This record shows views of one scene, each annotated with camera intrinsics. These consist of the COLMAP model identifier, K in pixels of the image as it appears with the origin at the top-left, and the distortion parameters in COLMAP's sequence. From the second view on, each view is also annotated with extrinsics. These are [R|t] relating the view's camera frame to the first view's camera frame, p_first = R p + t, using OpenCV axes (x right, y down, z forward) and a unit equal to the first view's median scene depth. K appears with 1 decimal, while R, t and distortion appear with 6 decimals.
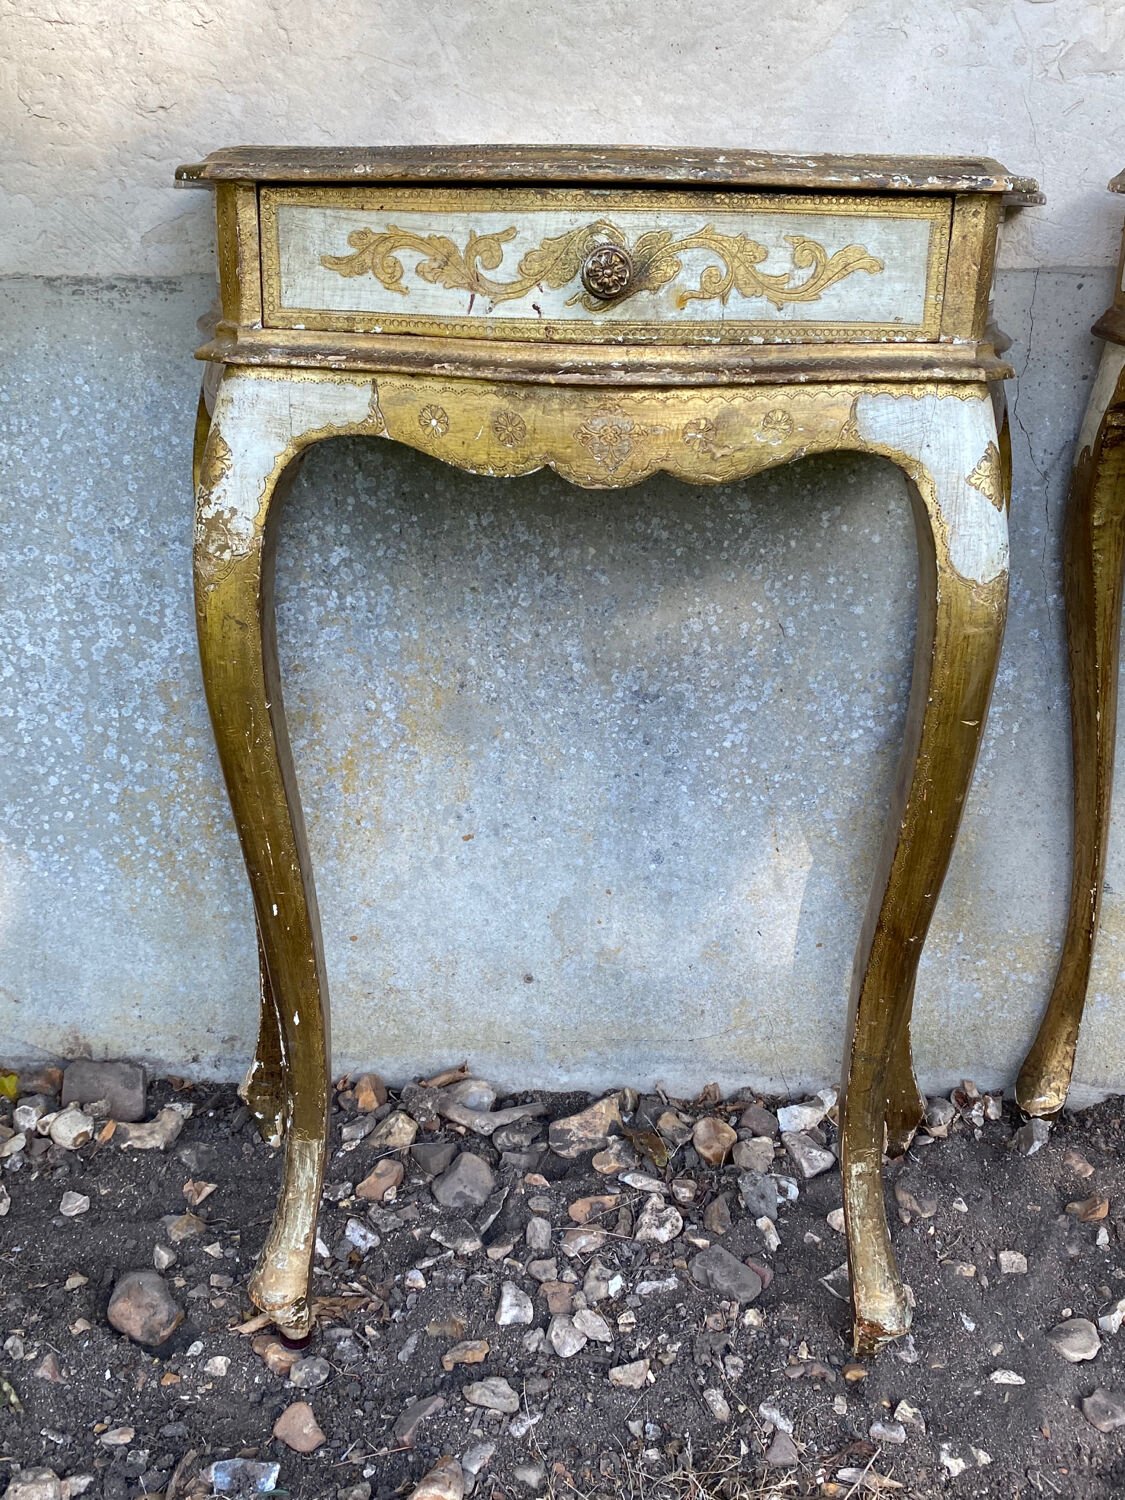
lens RADIAL K [[1437.2, 0, 567.7], [0, 1437.2, 742.4], [0, 0, 1]] dist [0.010383, 0.000000]
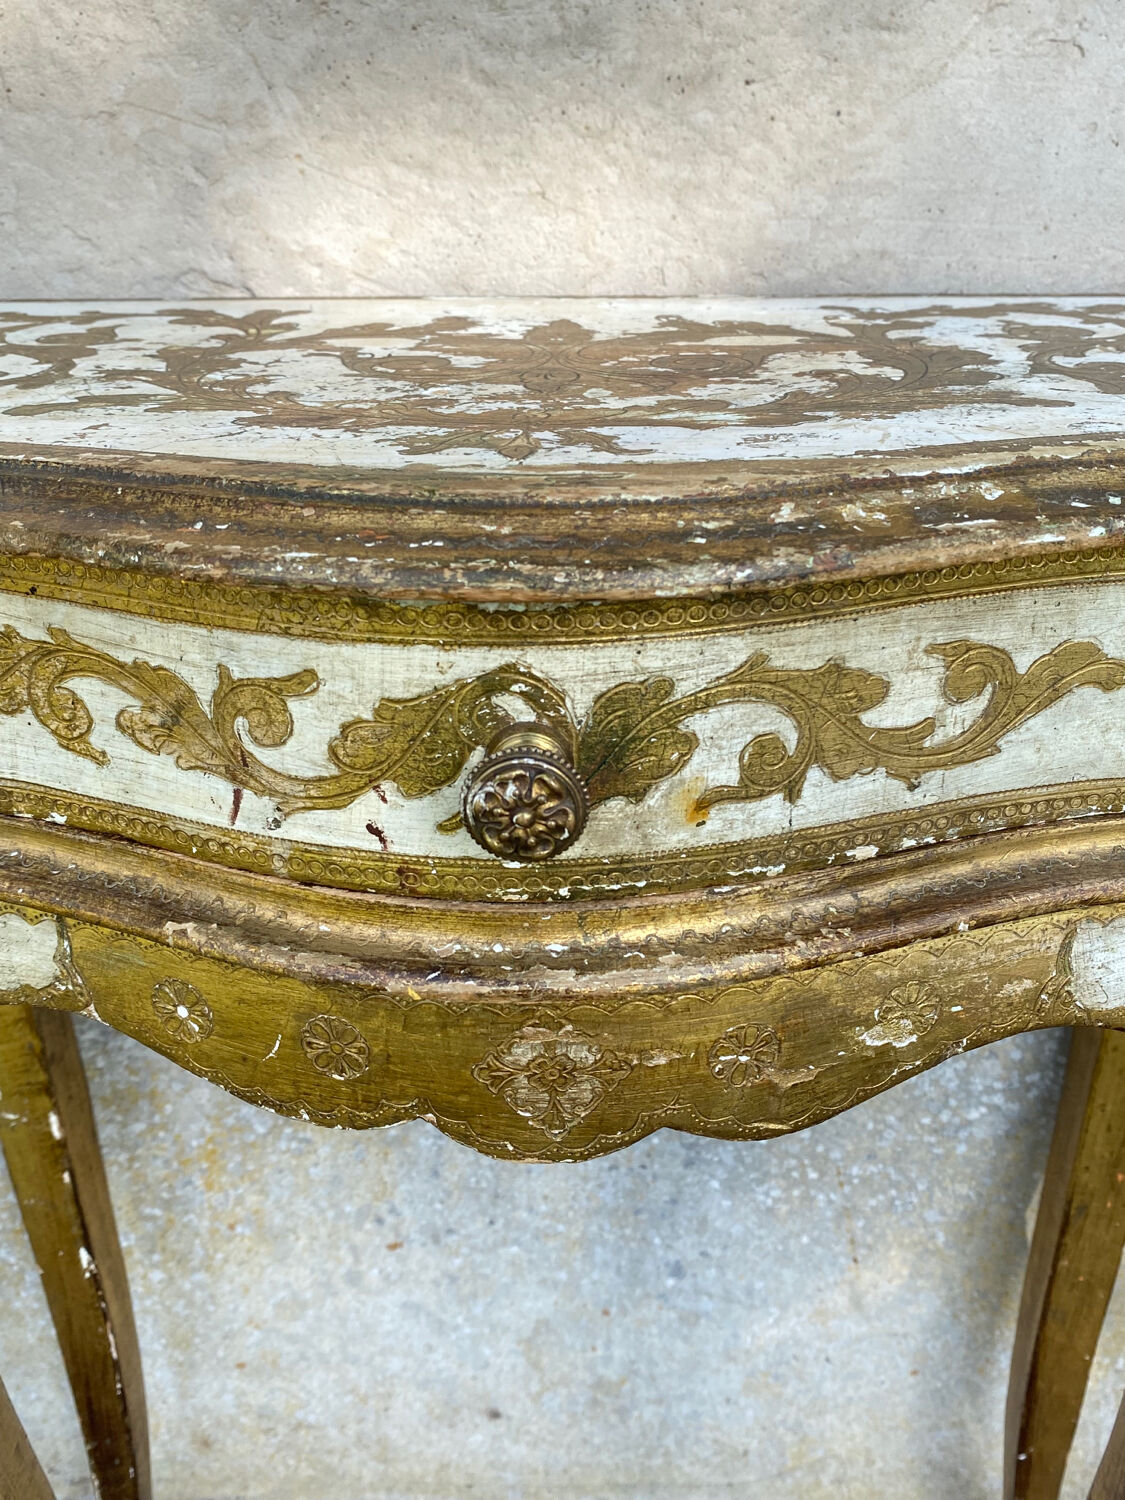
lens RADIAL K [[1437.2, 0, 576.7], [0, 1437.2, 722.6], [0, 0, 1]] dist [0.010383, 0.000000]
pose [[0.999607, -0.027115, -0.007067, 0.031693], [0.027529, 0.997356, 0.067258, -0.256660], [0.005224, -0.067426, 0.997711, 0.394003]]
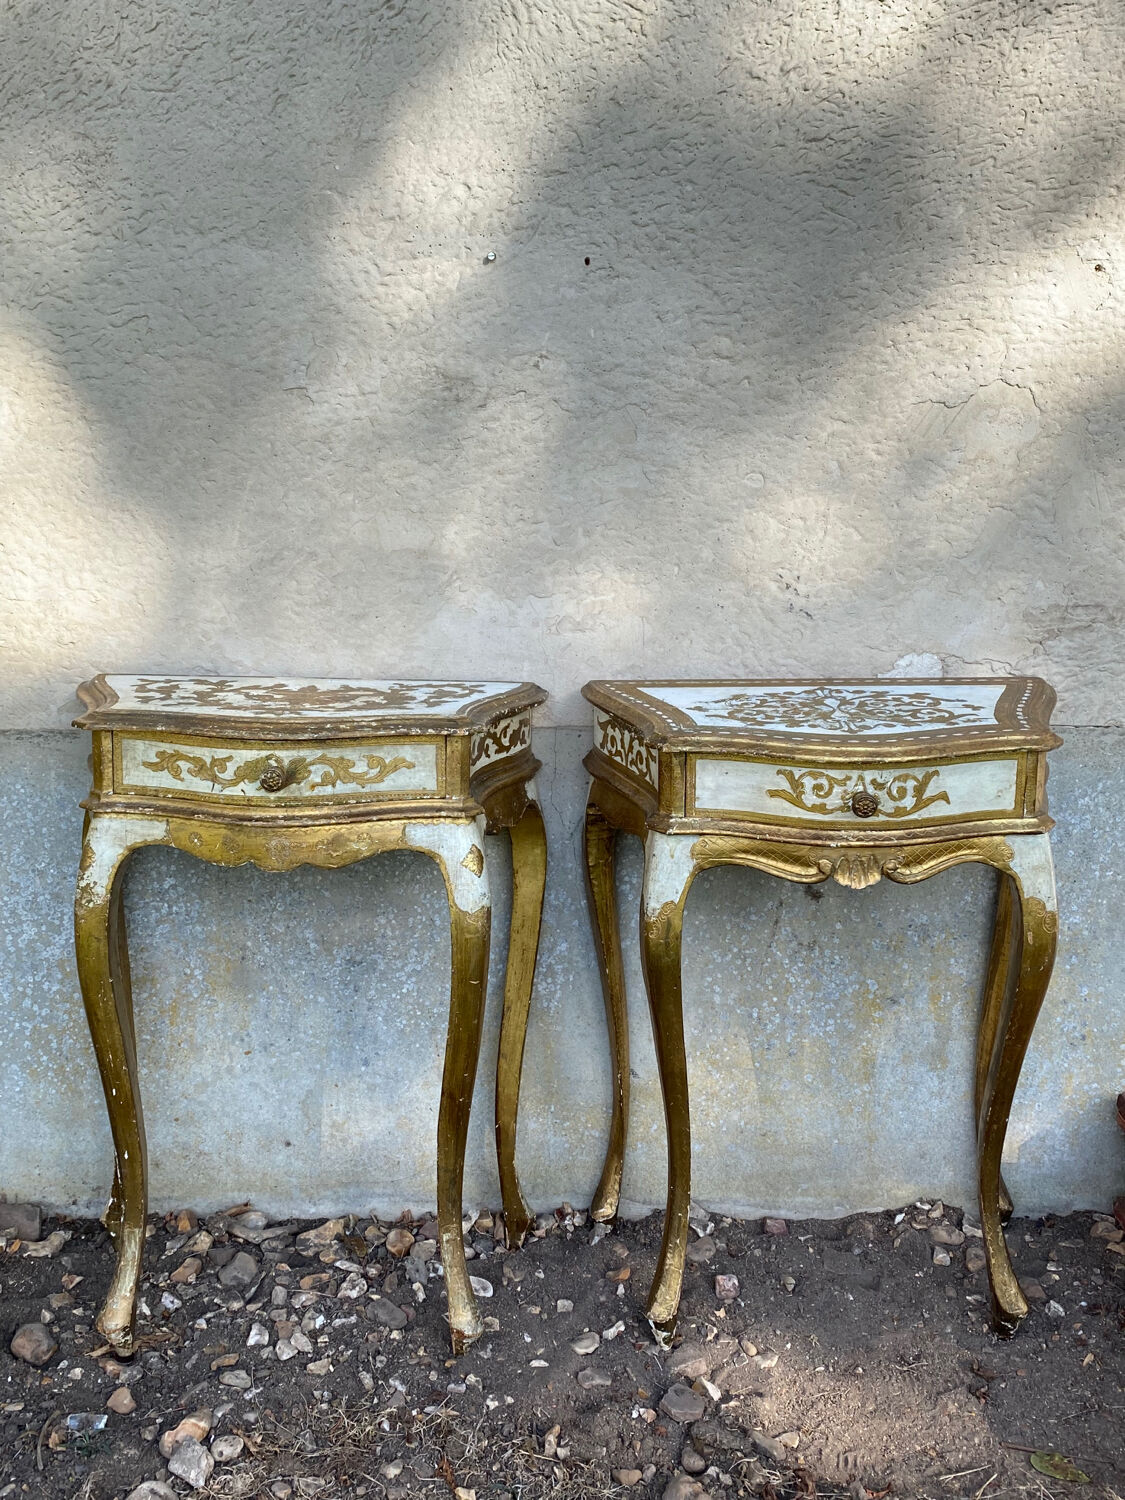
lens RADIAL K [[1437.2, 0, 567.9], [0, 1437.2, 746.1], [0, 0, 1]] dist [0.010383, 0.000000]
pose [[0.998699, -0.007010, 0.050514, 0.245608], [0.014601, 0.988348, -0.151512, -0.028589], [-0.048864, 0.152053, 0.987164, -0.786450]]
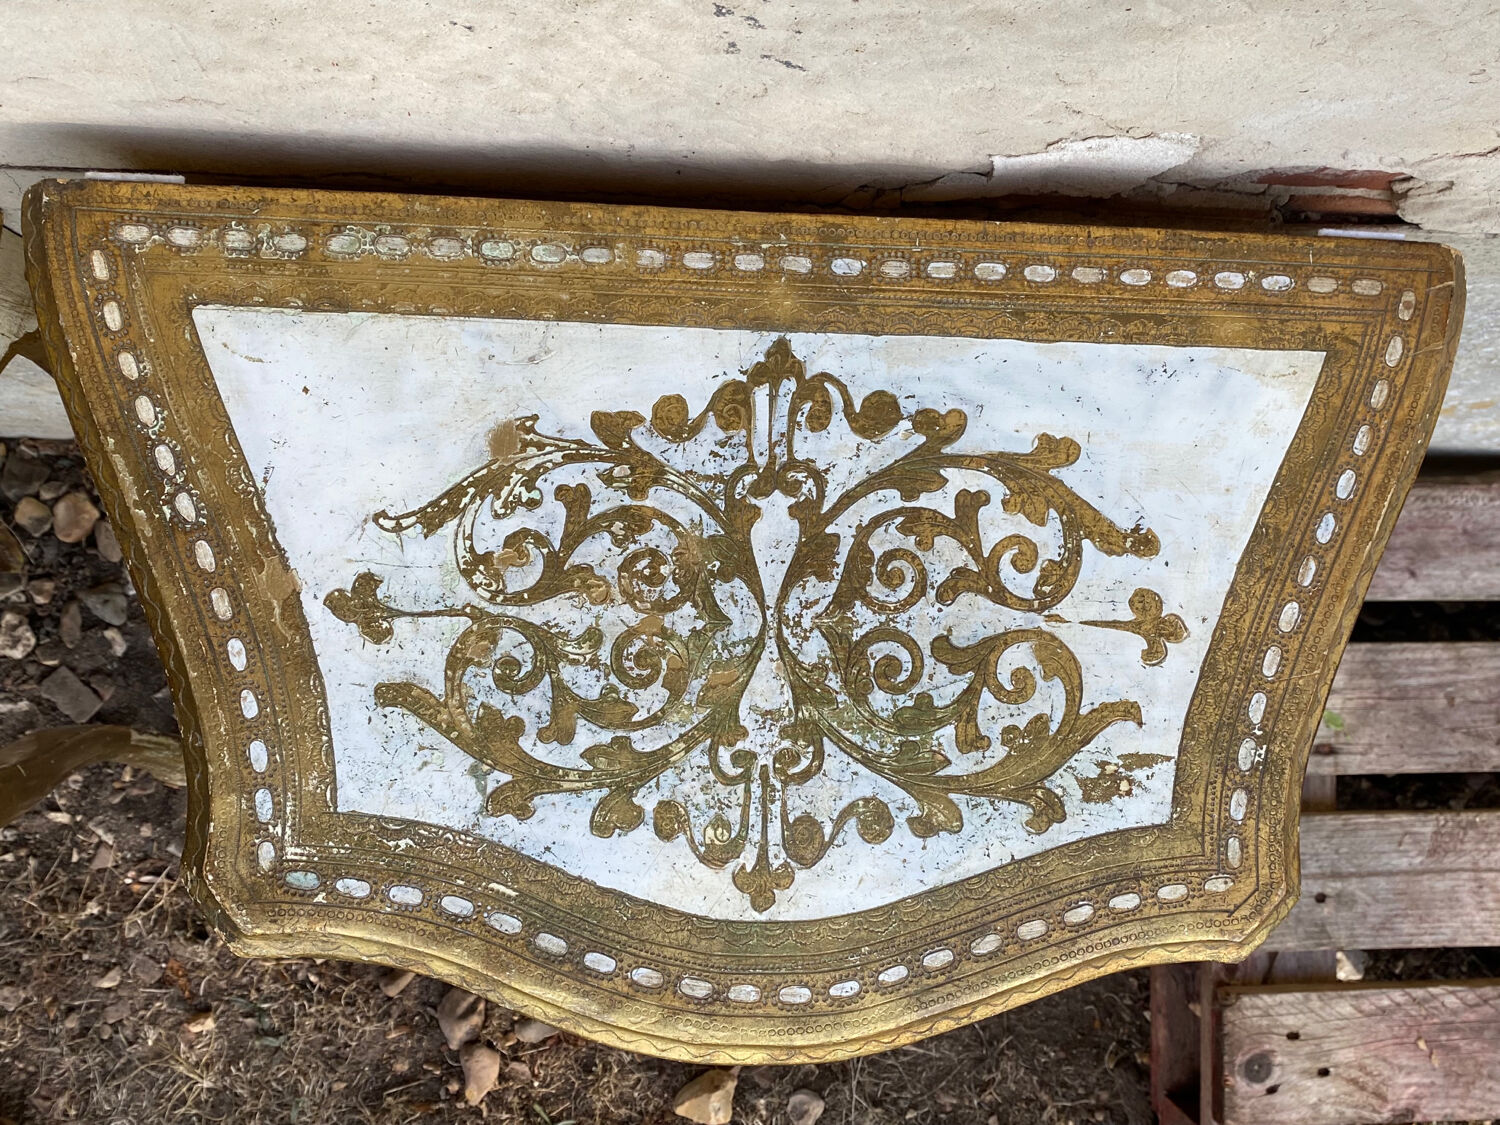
lens RADIAL K [[1437.2, 0, 748.8], [0, 1437.2, 555.8], [0, 0, 1]] dist [0.010383, 0.000000]
pose [[0.994554, -0.030269, 0.099731, 0.564699], [-0.076662, 0.435803, 0.896771, -0.812720], [-0.070608, -0.899533, 0.431109, 0.559527]]
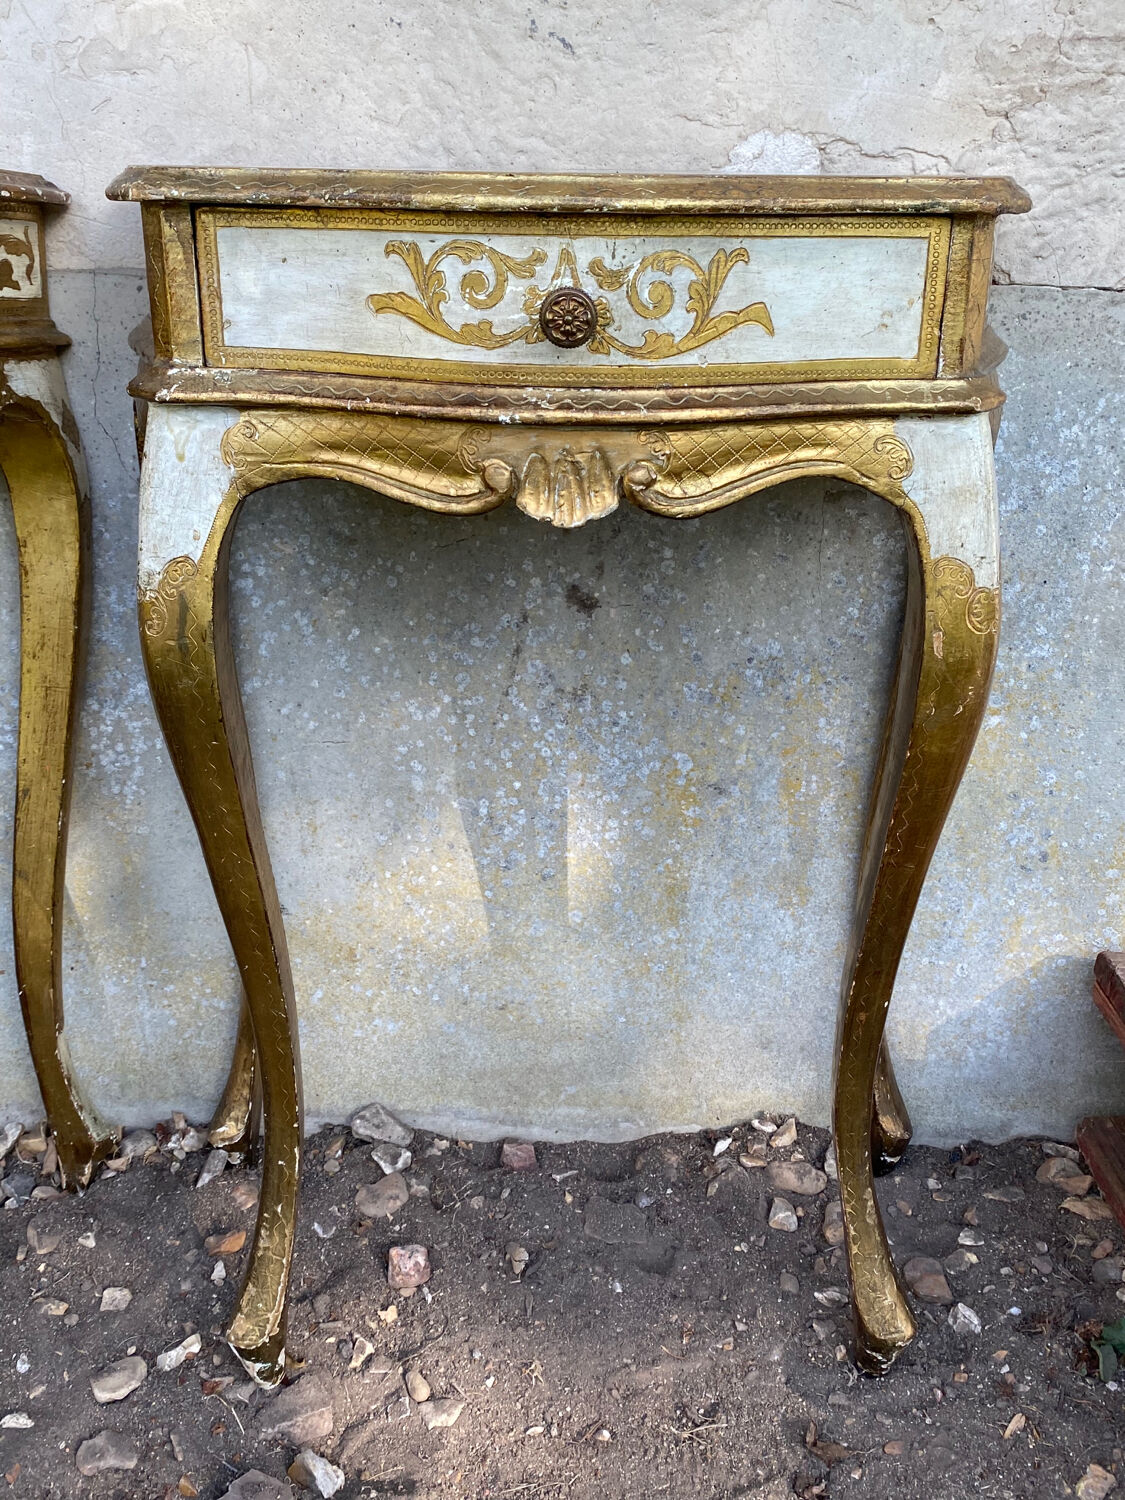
lens RADIAL K [[1437.2, 0, 567.2], [0, 1437.2, 750.3], [0, 0, 1]] dist [0.010383, 0.000000]
pose [[0.998271, 0.004491, 0.058607, 0.581443], [-0.002718, 0.999537, -0.030301, 0.025336], [-0.058716, 0.030090, 0.997821, 0.015562]]
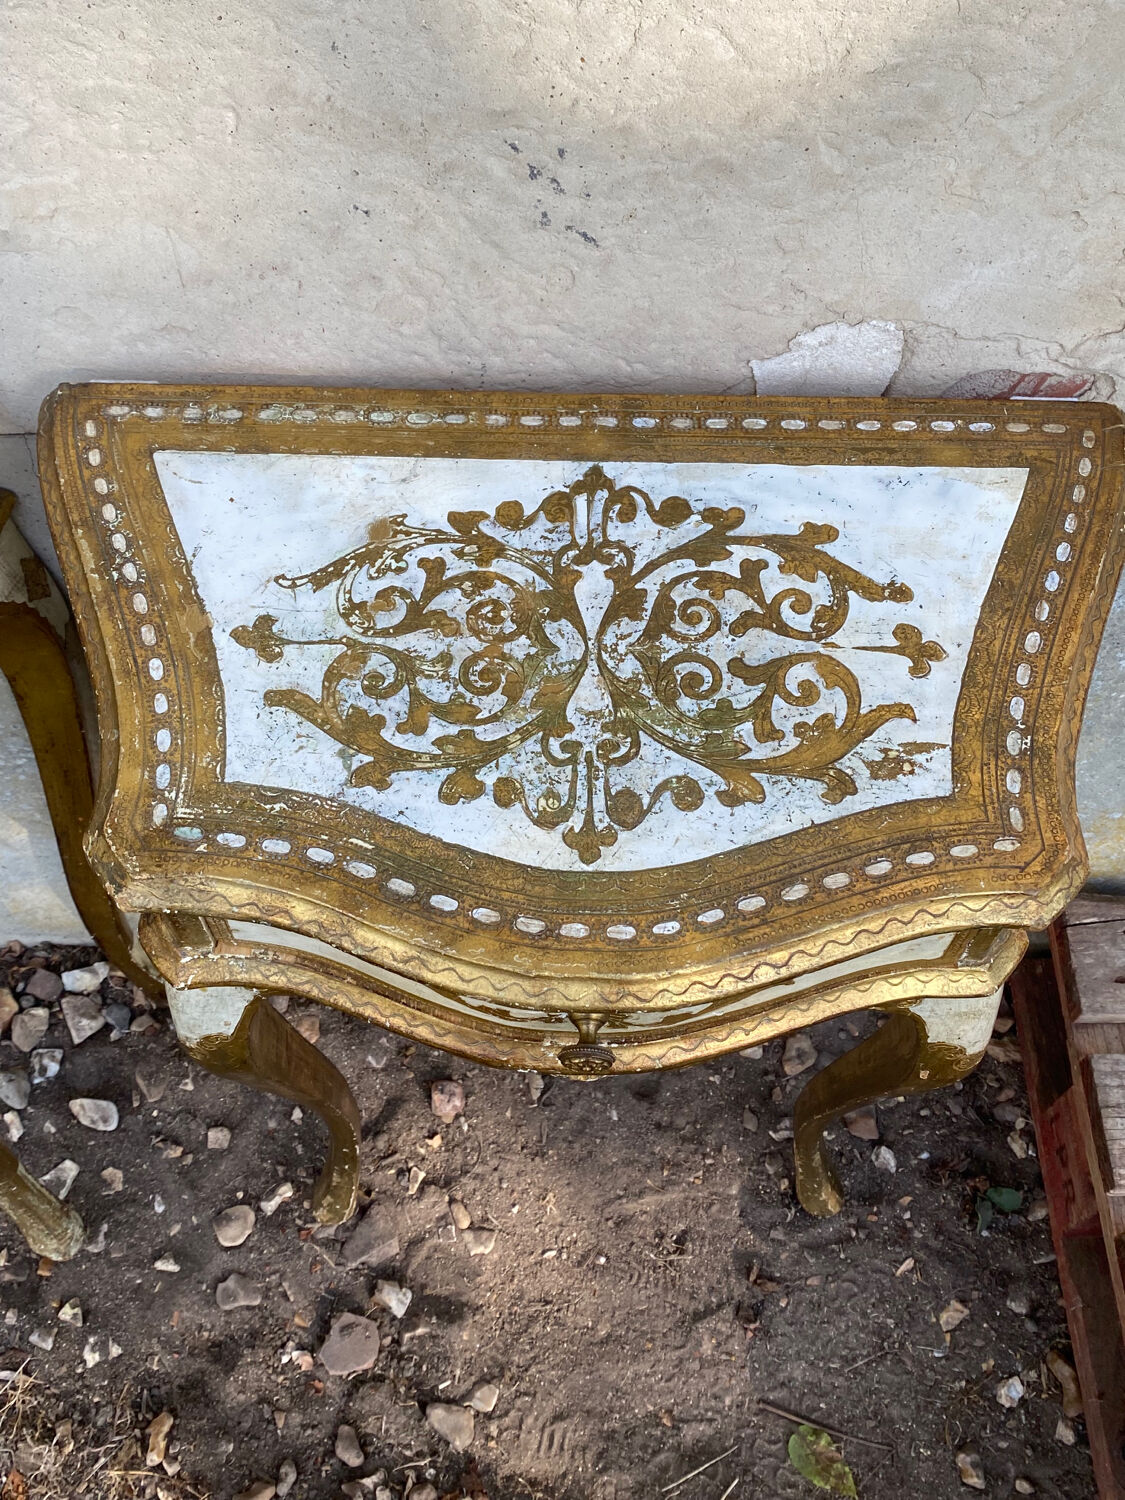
lens RADIAL K [[1437.2, 0, 567.2], [0, 1437.2, 737.5], [0, 0, 1]] dist [0.010383, 0.000000]
pose [[0.998478, -0.024925, 0.049192, 0.582058], [-0.008924, 0.807239, 0.590157, -0.667481], [-0.054419, -0.589698, 0.805789, 0.214107]]
